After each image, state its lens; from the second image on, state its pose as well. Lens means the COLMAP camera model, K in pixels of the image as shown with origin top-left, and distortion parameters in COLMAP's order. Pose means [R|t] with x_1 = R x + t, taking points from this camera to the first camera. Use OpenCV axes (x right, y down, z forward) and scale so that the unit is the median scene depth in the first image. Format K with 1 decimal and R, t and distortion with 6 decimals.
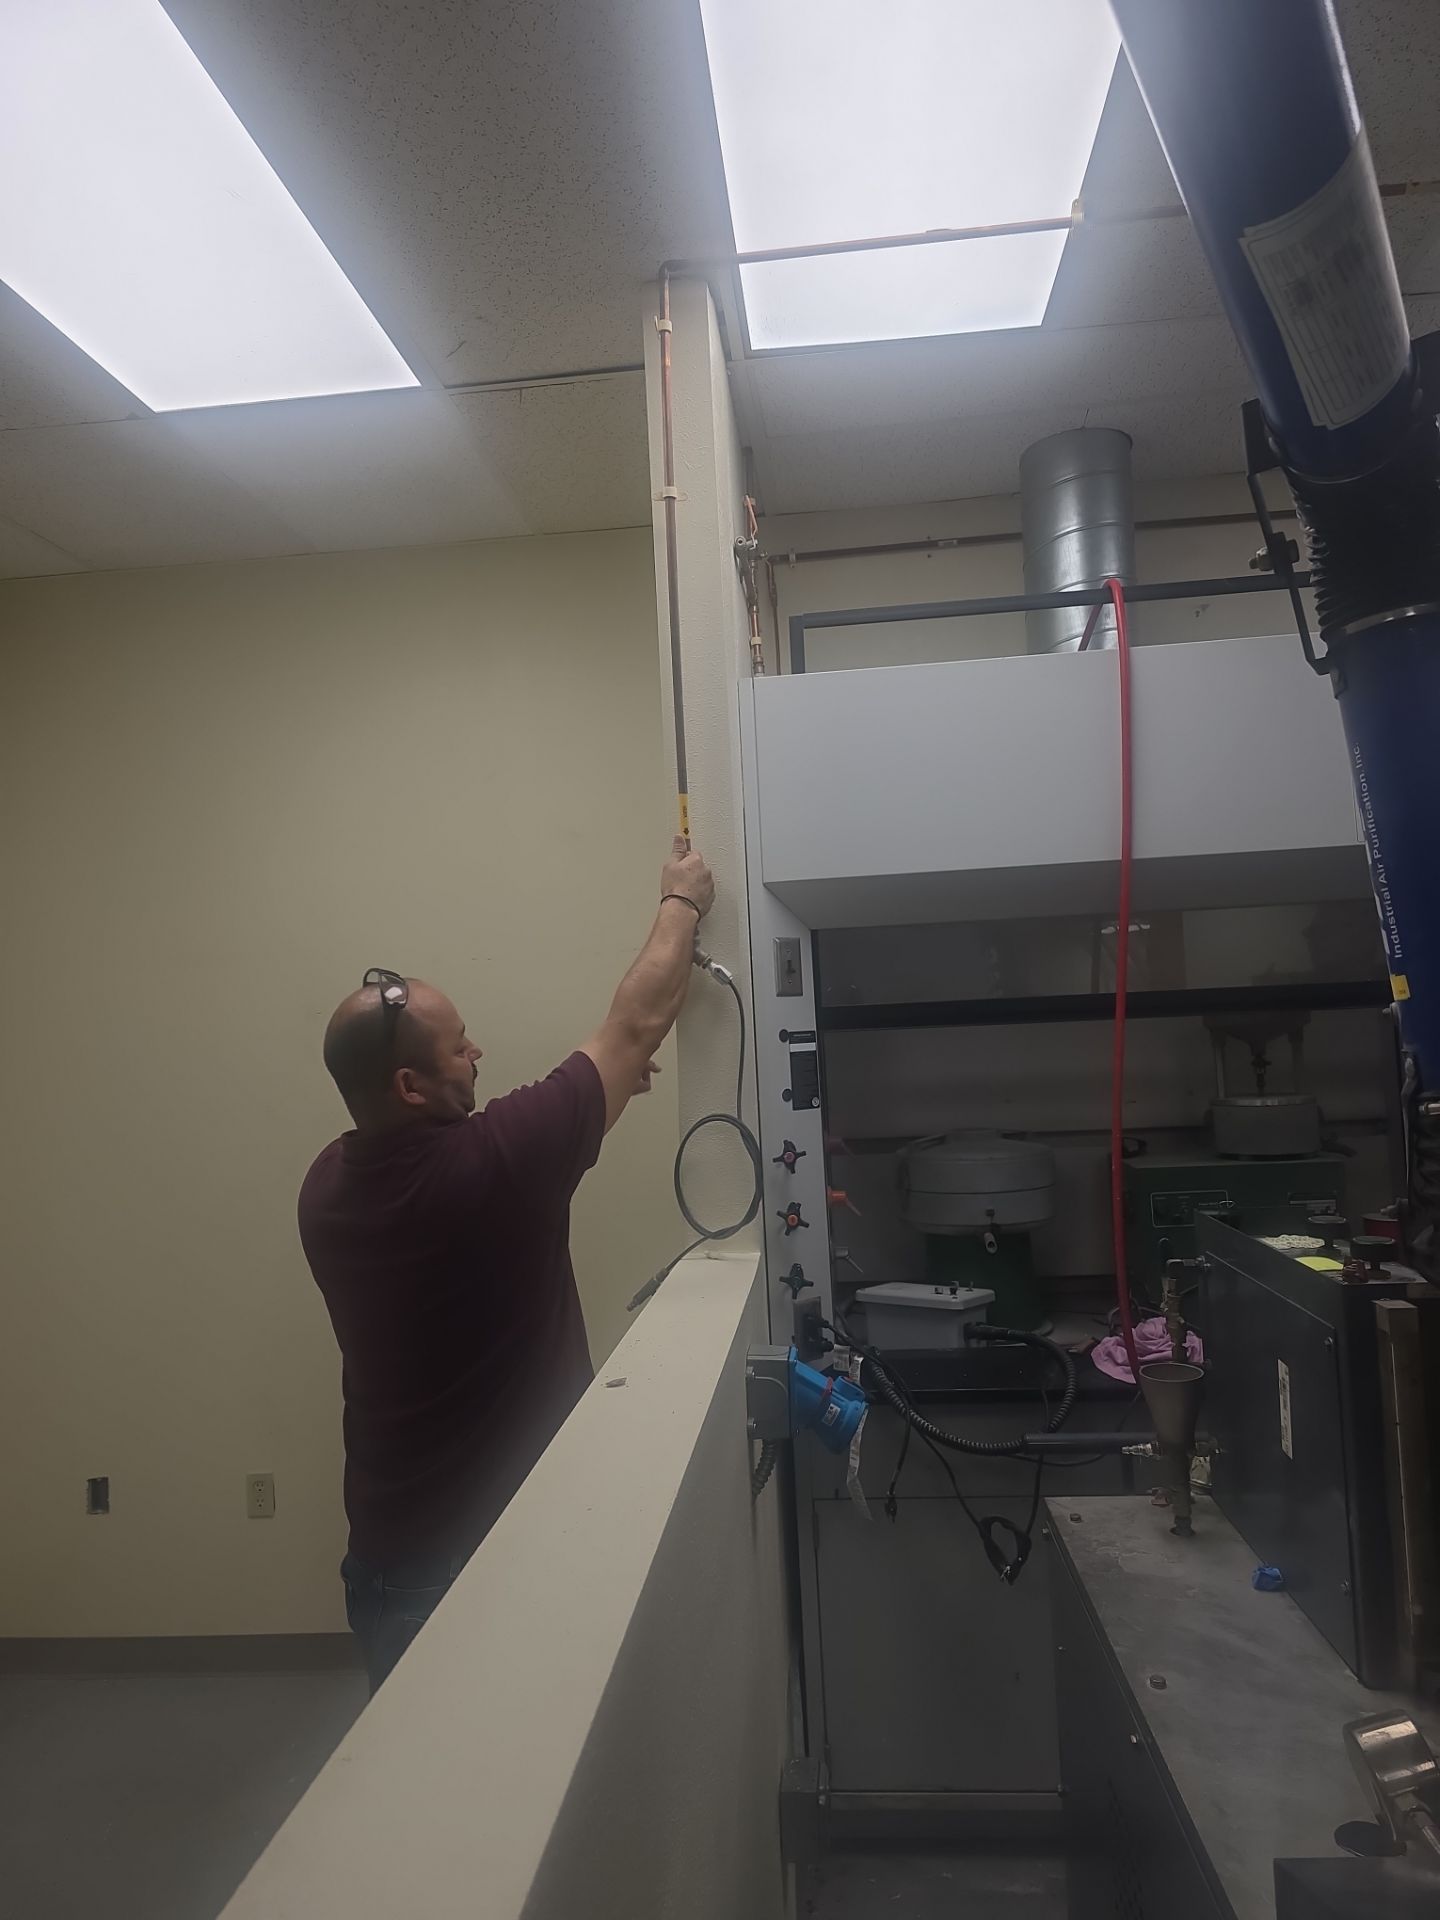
lens RADIAL K [[1308.5, 0, 720.0], [0, 1308.5, 960.0], [0, 0, 1]] dist [0.040172, -0.049665]
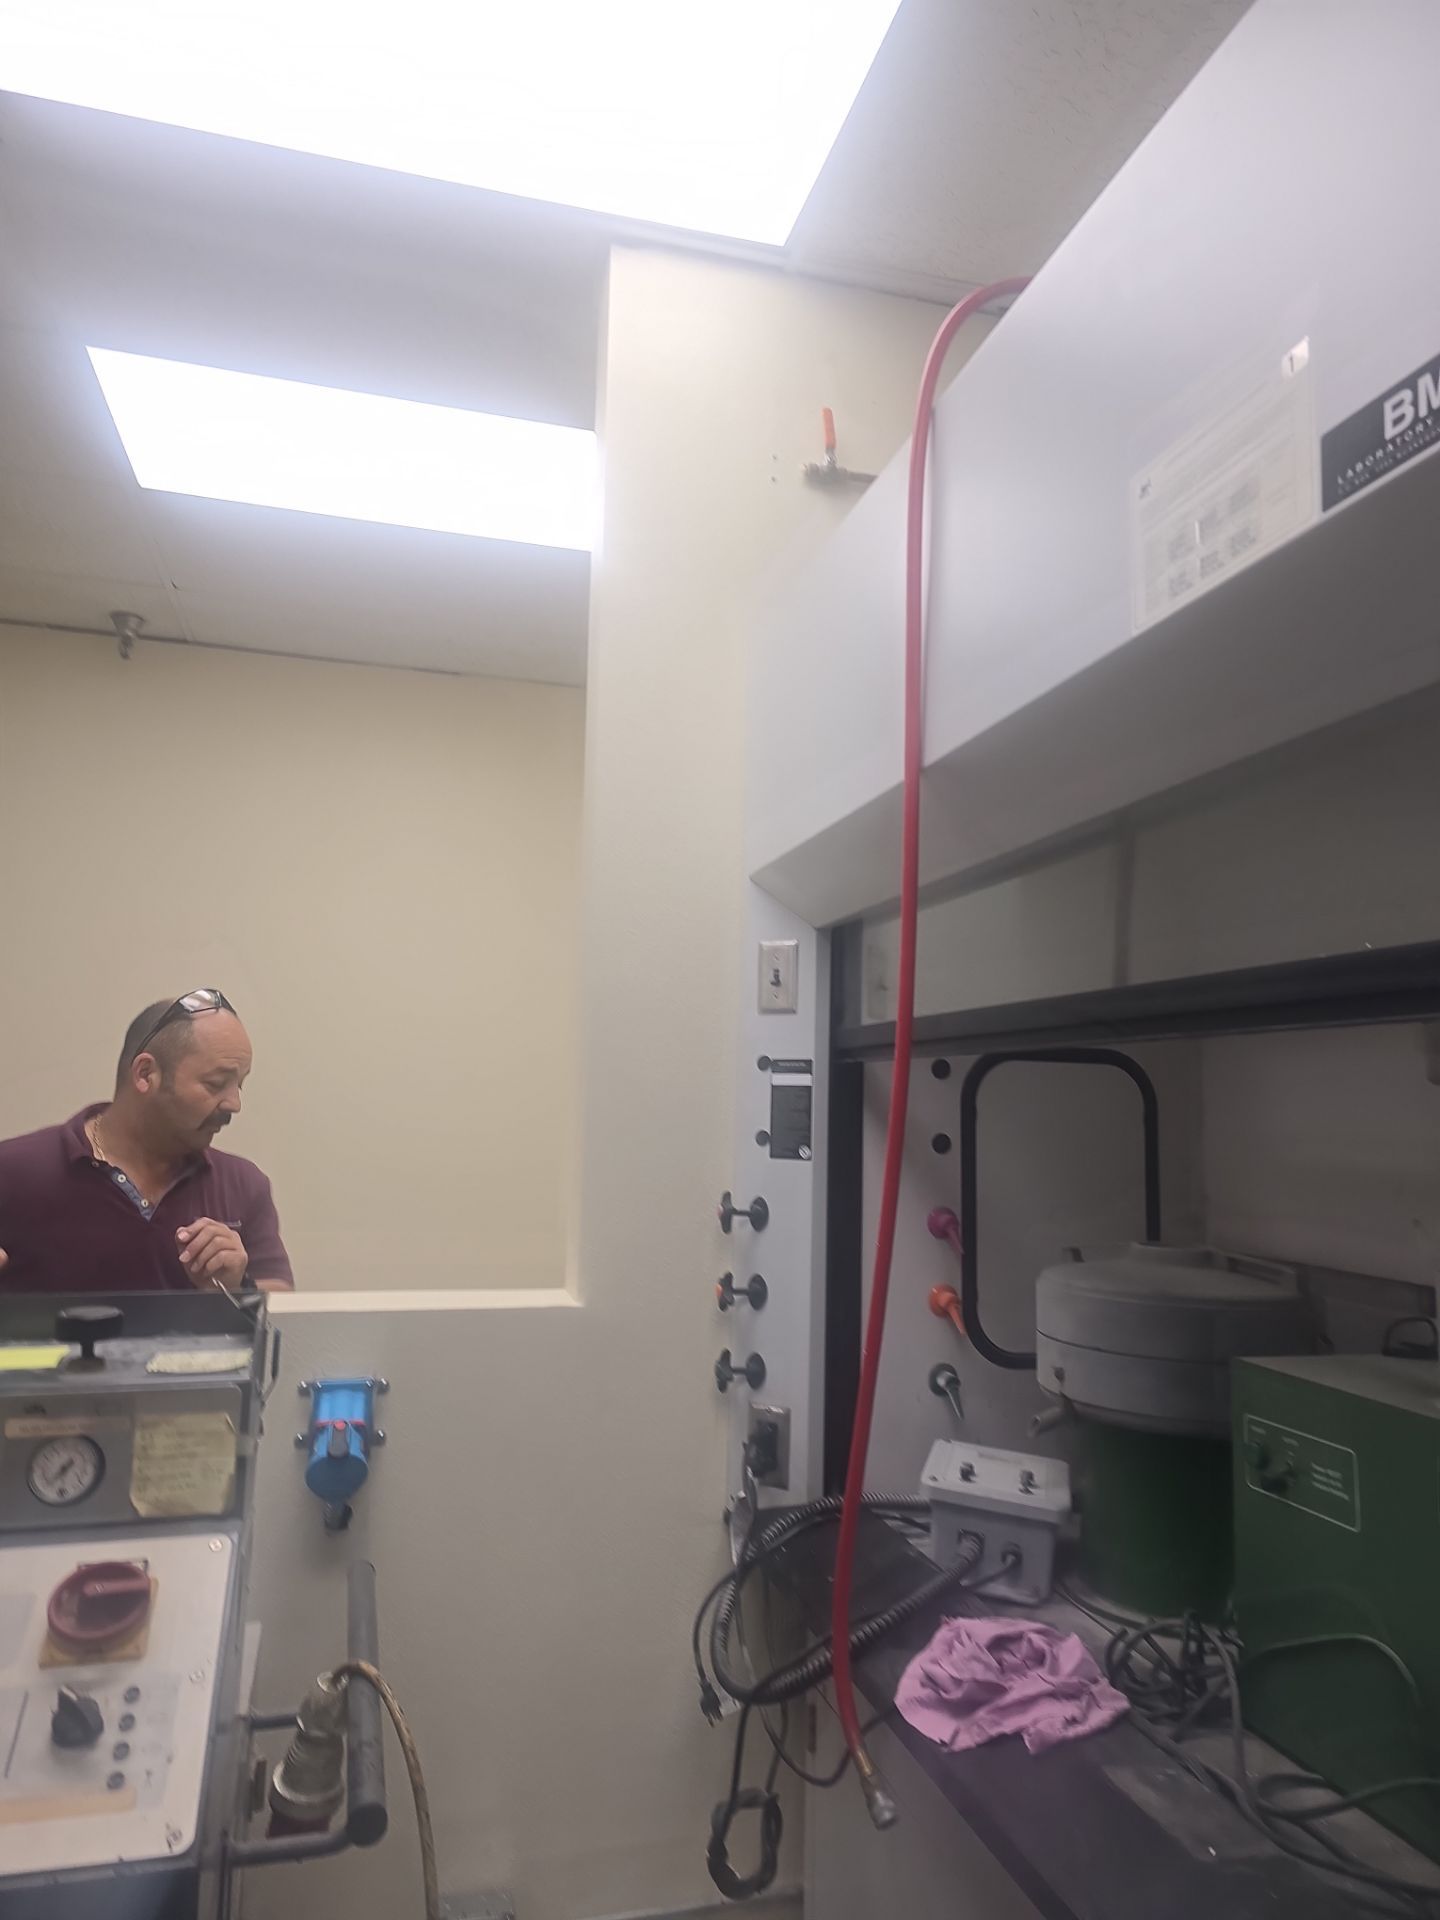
lens RADIAL K [[1308.5, 0, 720.0], [0, 1308.5, 960.0], [0, 0, 1]] dist [0.040172, -0.049665]
pose [[0.350442, -0.042572, -0.935616, 0.773711], [0.008926, 0.999073, -0.042116, 0.028012], [0.936542, 0.006408, 0.350497, 0.684404]]
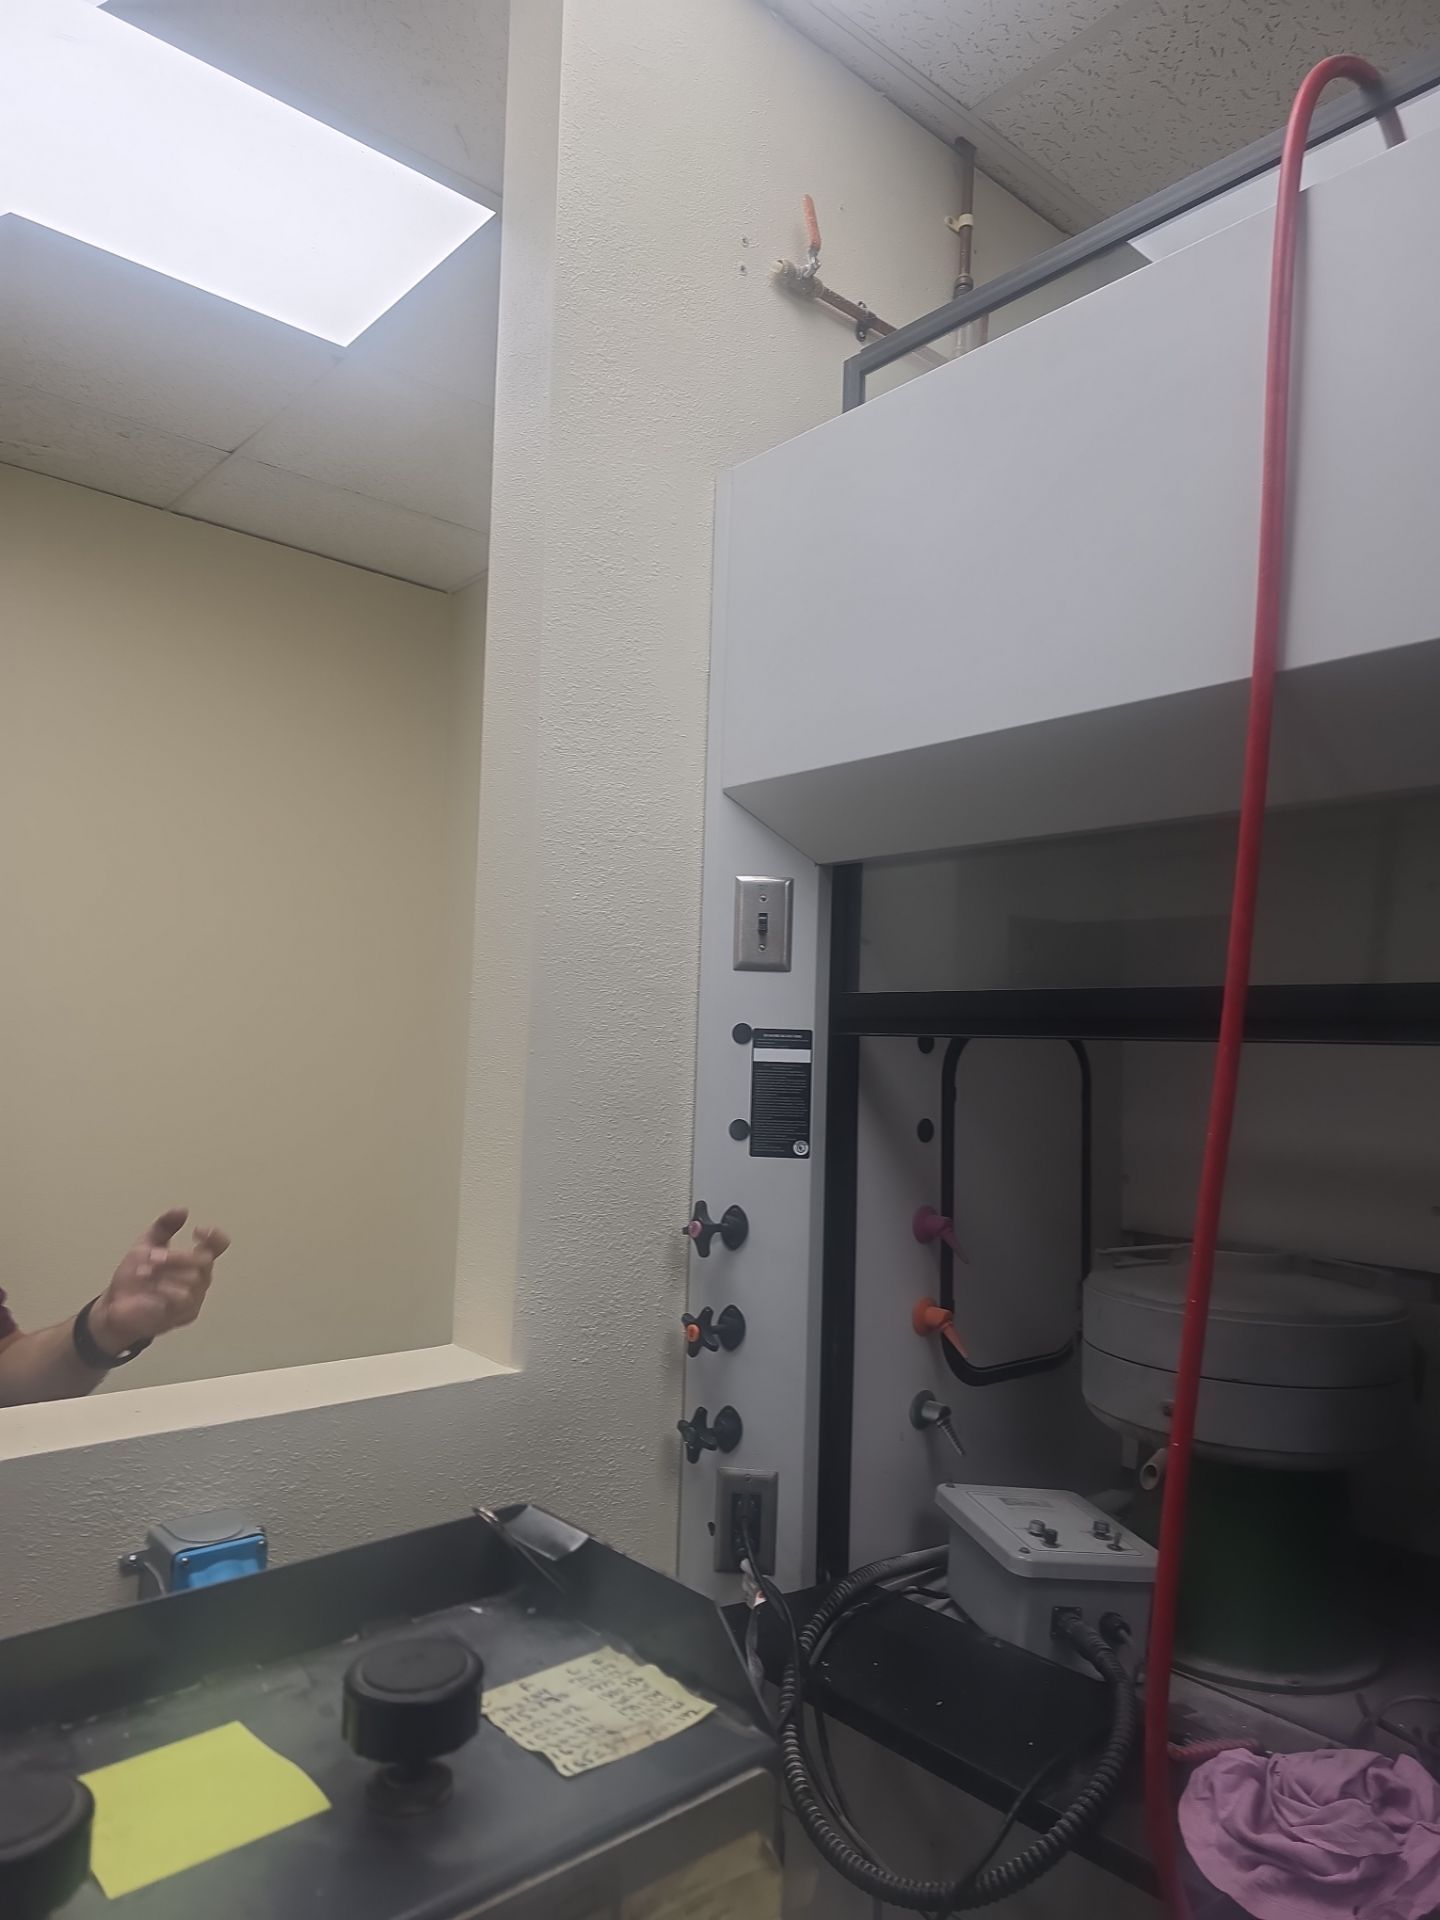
lens RADIAL K [[1319.7, 0, 763.5], [0, 1319.7, 962.0], [0, 0, 1]] dist [0.047572, -0.041761]
pose [[0.737197, 0.029179, -0.675048, 0.467625], [-0.031966, 0.999455, 0.008292, 0.018245], [0.674921, 0.015466, 0.737728, 0.538143]]
